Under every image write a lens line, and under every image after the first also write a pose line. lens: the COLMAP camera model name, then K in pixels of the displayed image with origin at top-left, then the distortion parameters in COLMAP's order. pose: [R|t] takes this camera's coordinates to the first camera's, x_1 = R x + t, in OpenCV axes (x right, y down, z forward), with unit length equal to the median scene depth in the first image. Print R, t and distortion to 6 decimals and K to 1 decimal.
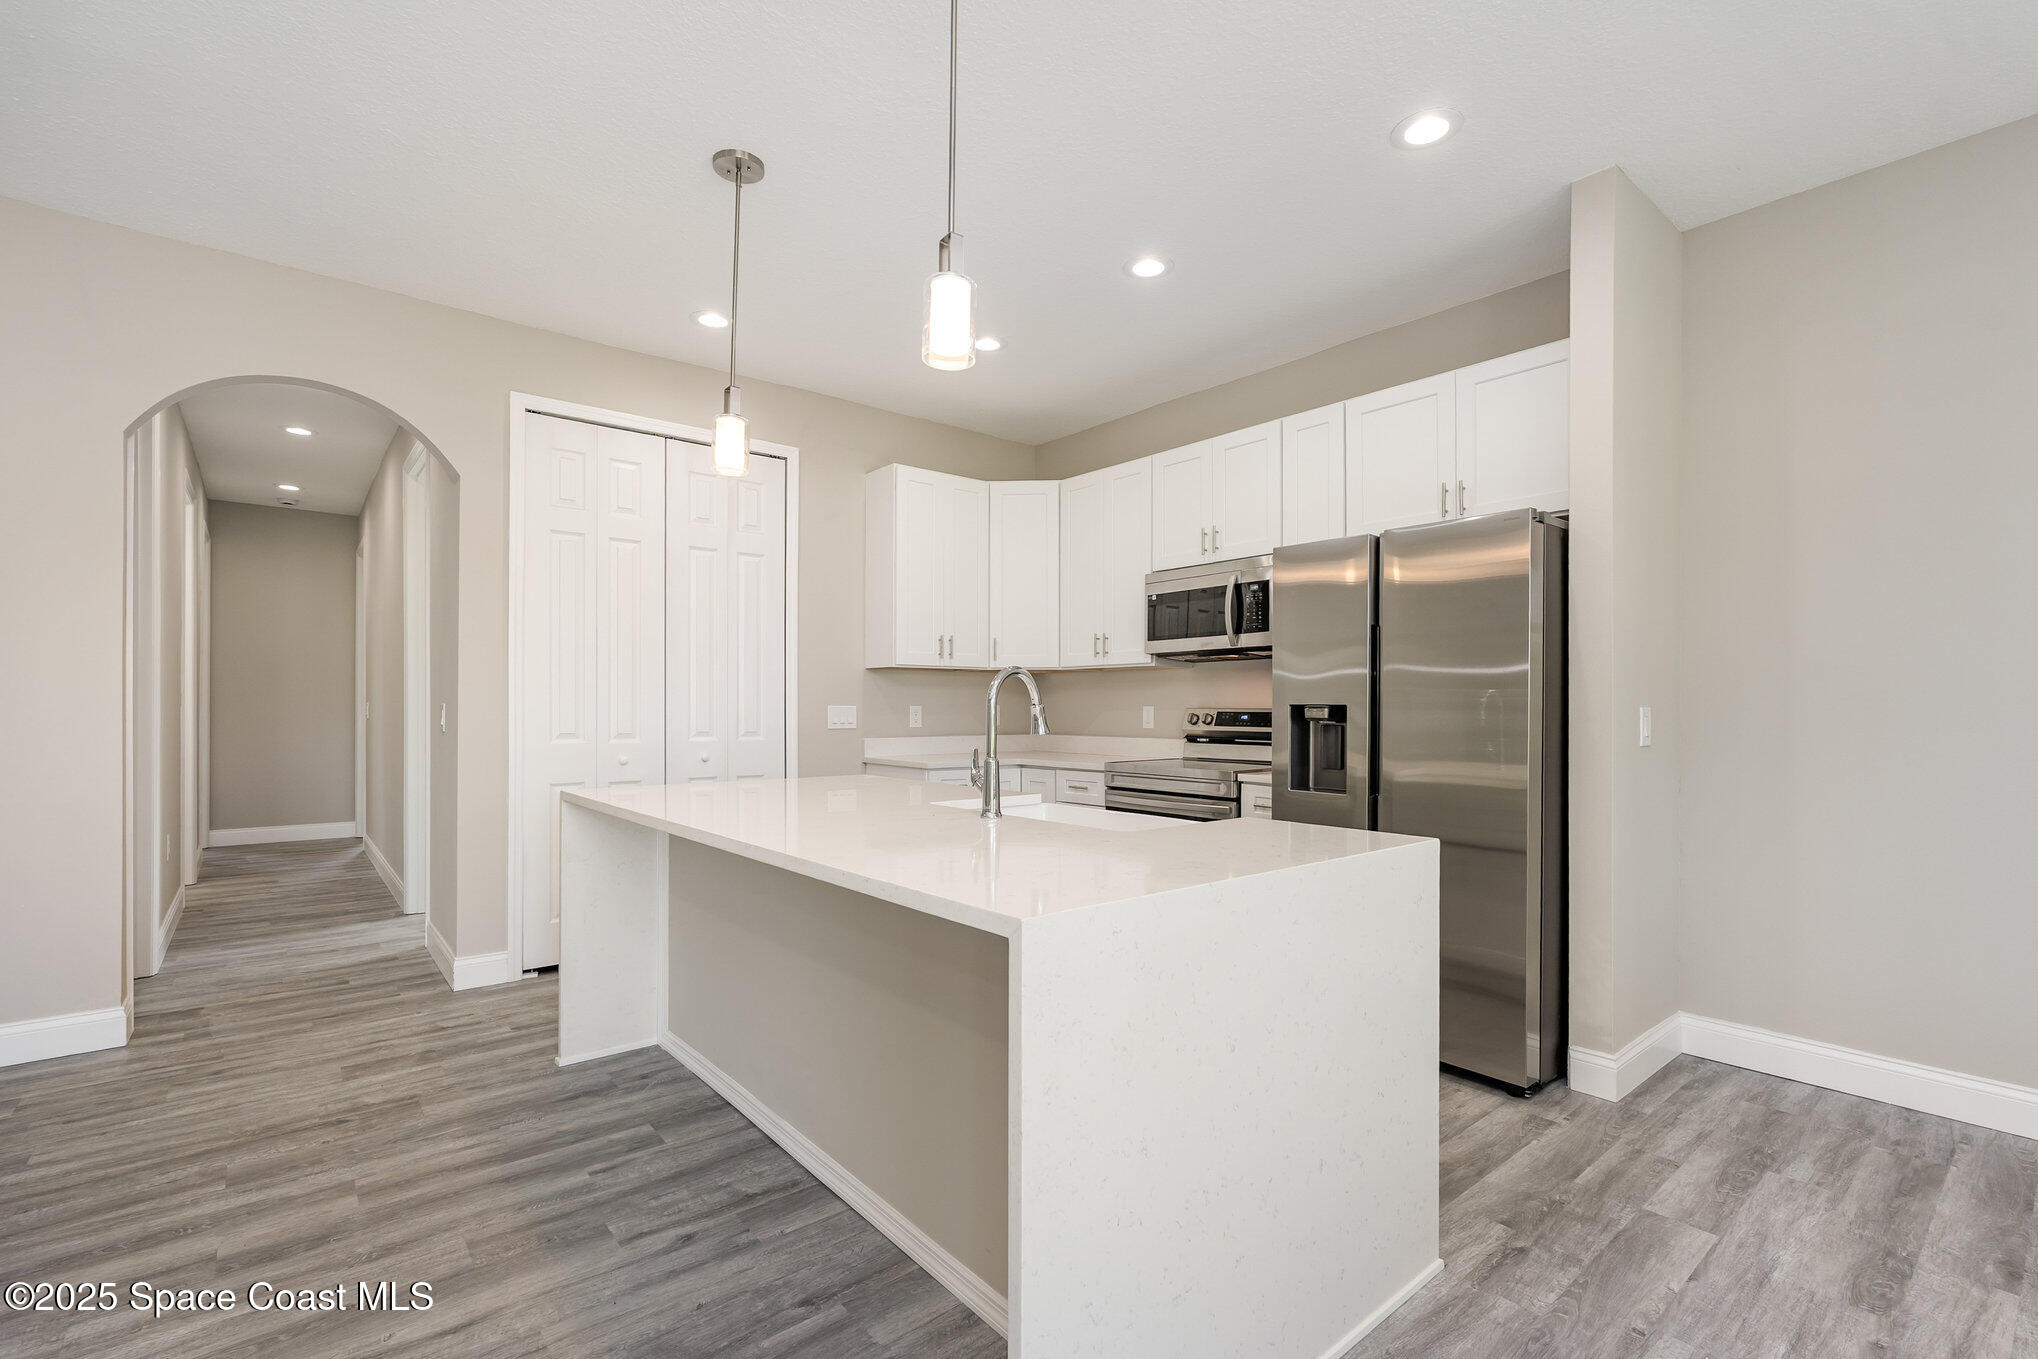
lens RADIAL K [[909.3, 0, 1027.2], [0, 909.3, 703.6], [0, 0, 1]] dist [-0.001004, -0.000736]
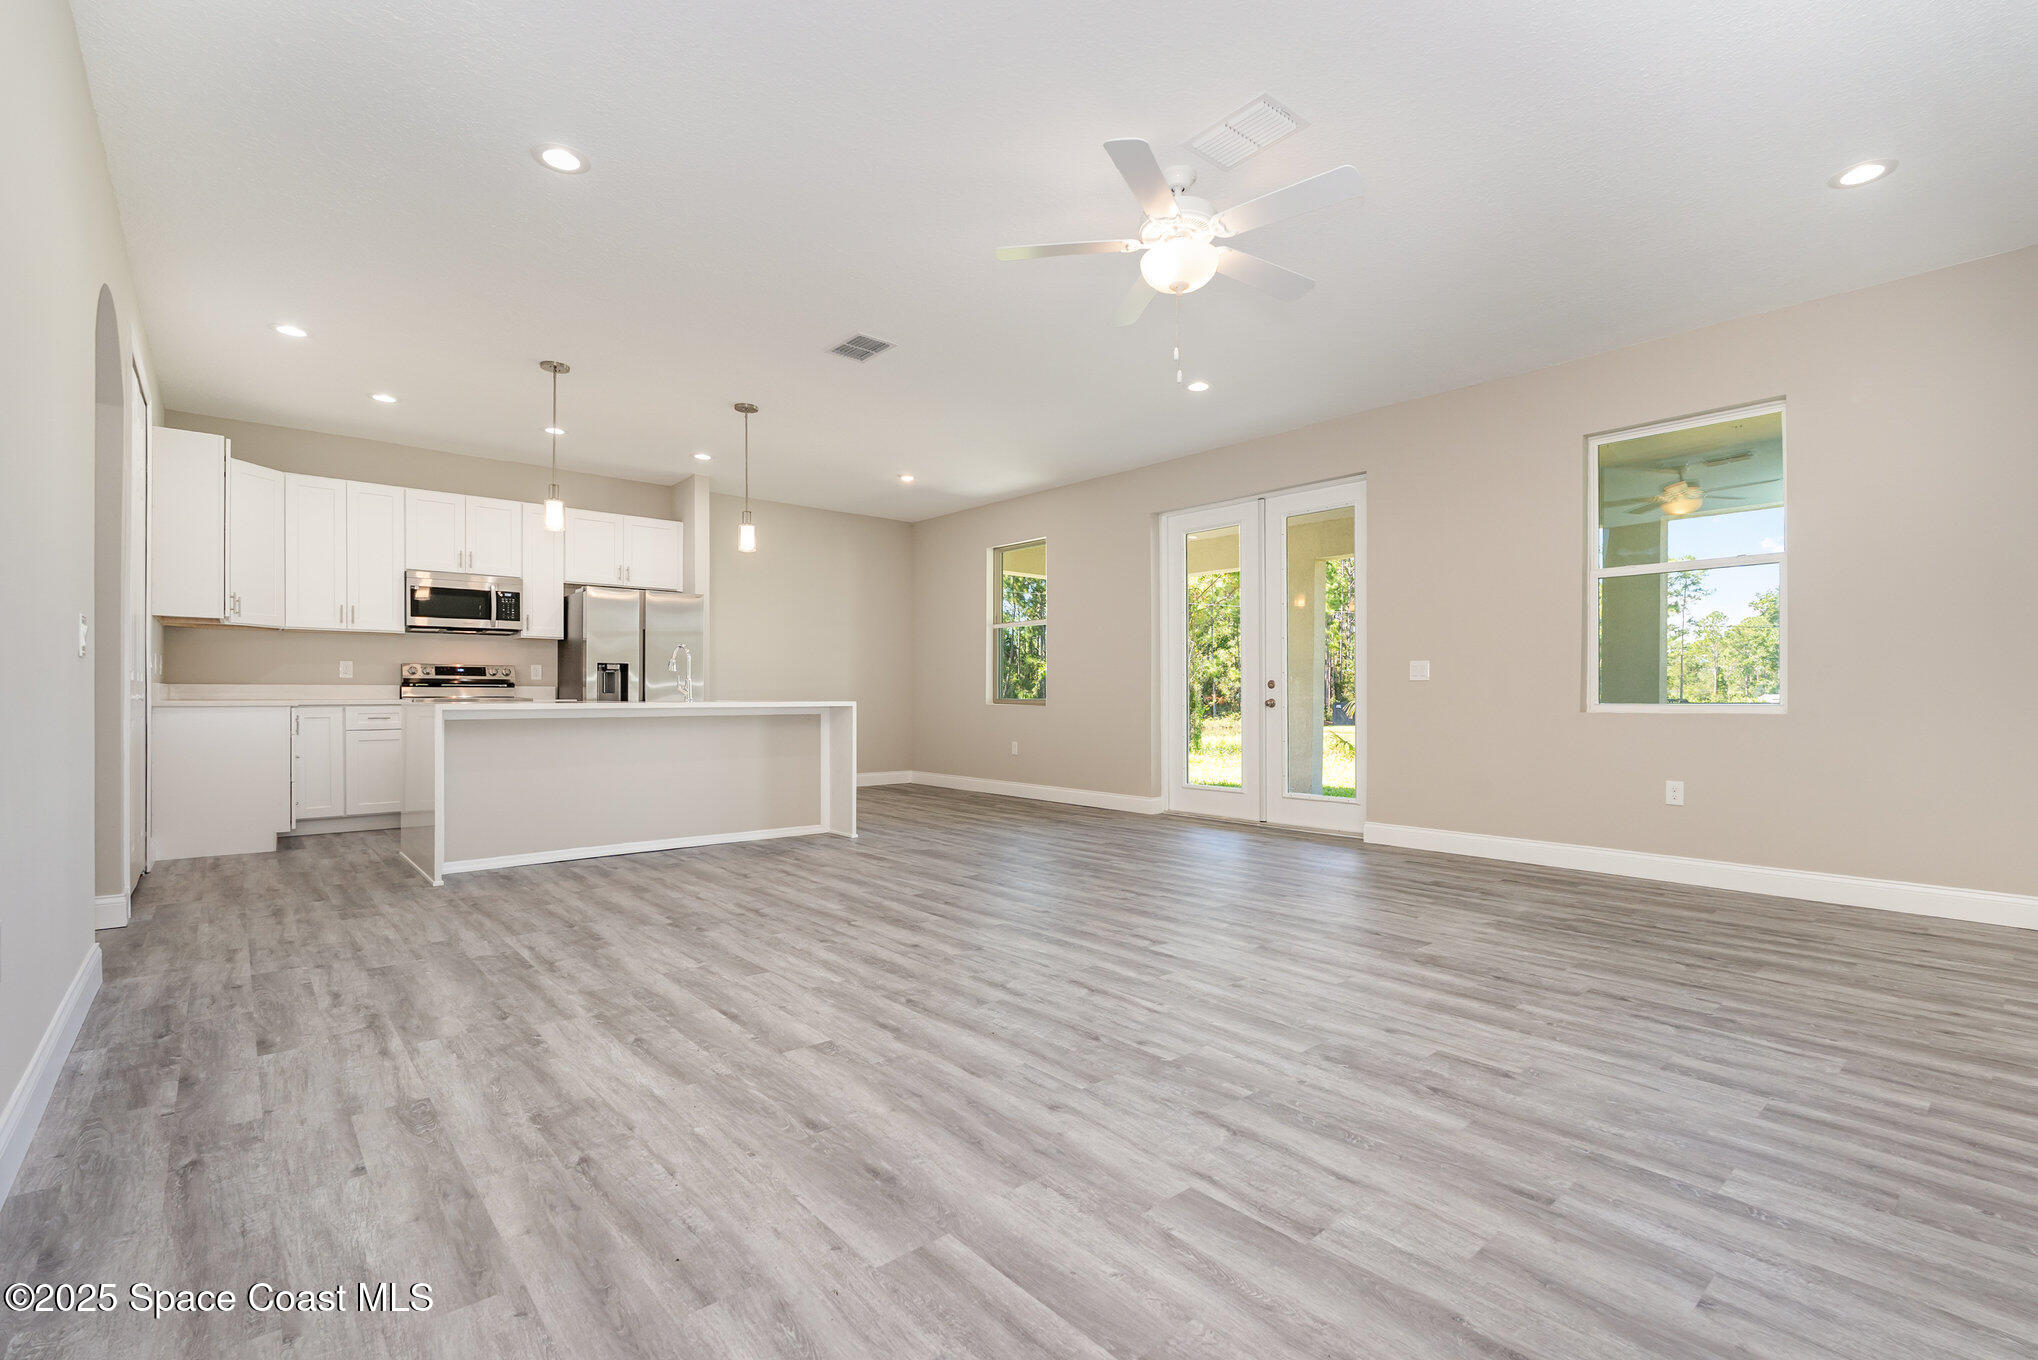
lens RADIAL K [[909.3, 0, 1027.2], [0, 909.3, 704.1], [0, 0, 1]] dist [-0.001004, -0.000736]
pose [[-0.021292, -0.012568, 0.999694, -1.832361], [-0.008297, 0.999889, 0.012393, 0.062417], [-0.999739, -0.008030, -0.021394, 0.055504]]
